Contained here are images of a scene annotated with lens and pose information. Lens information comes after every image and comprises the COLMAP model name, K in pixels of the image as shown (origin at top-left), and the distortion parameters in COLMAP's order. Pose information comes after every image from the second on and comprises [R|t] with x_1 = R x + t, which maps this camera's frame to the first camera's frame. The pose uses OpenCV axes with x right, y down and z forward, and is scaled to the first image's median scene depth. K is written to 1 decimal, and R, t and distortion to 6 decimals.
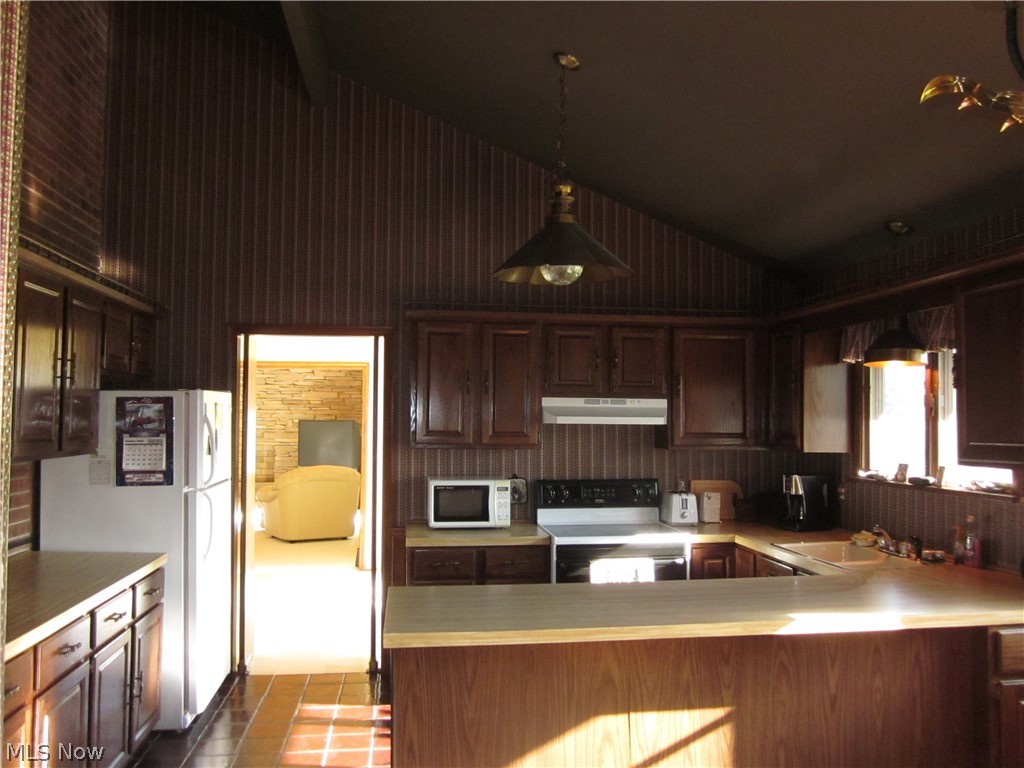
lens RADIAL K [[855.6, 0, 519.4], [0, 855.6, 383.5], [0, 0, 1]] dist [-0.040904, 0.007907]
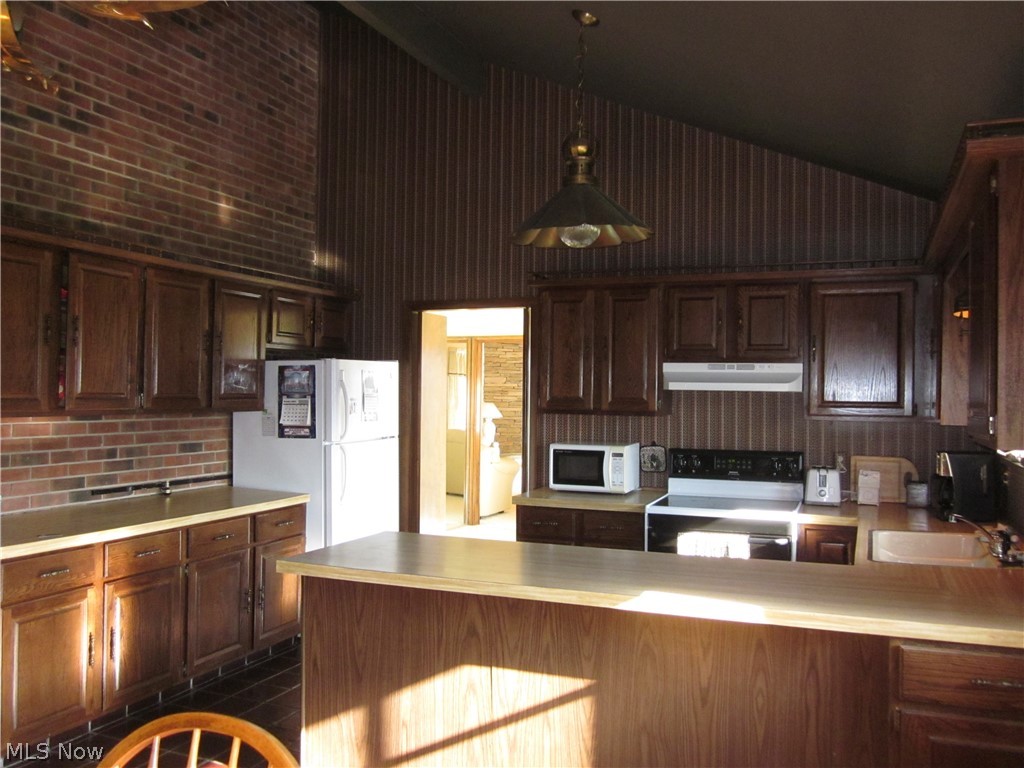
lens RADIAL K [[855.6, 0, 519.4], [0, 855.6, 383.5], [0, 0, 1]] dist [-0.040904, 0.007907]
pose [[0.867551, -0.000258, -0.497348, 0.399799], [0.014747, 0.999574, 0.025204, 0.013945], [0.497130, -0.029201, 0.867185, 0.085529]]
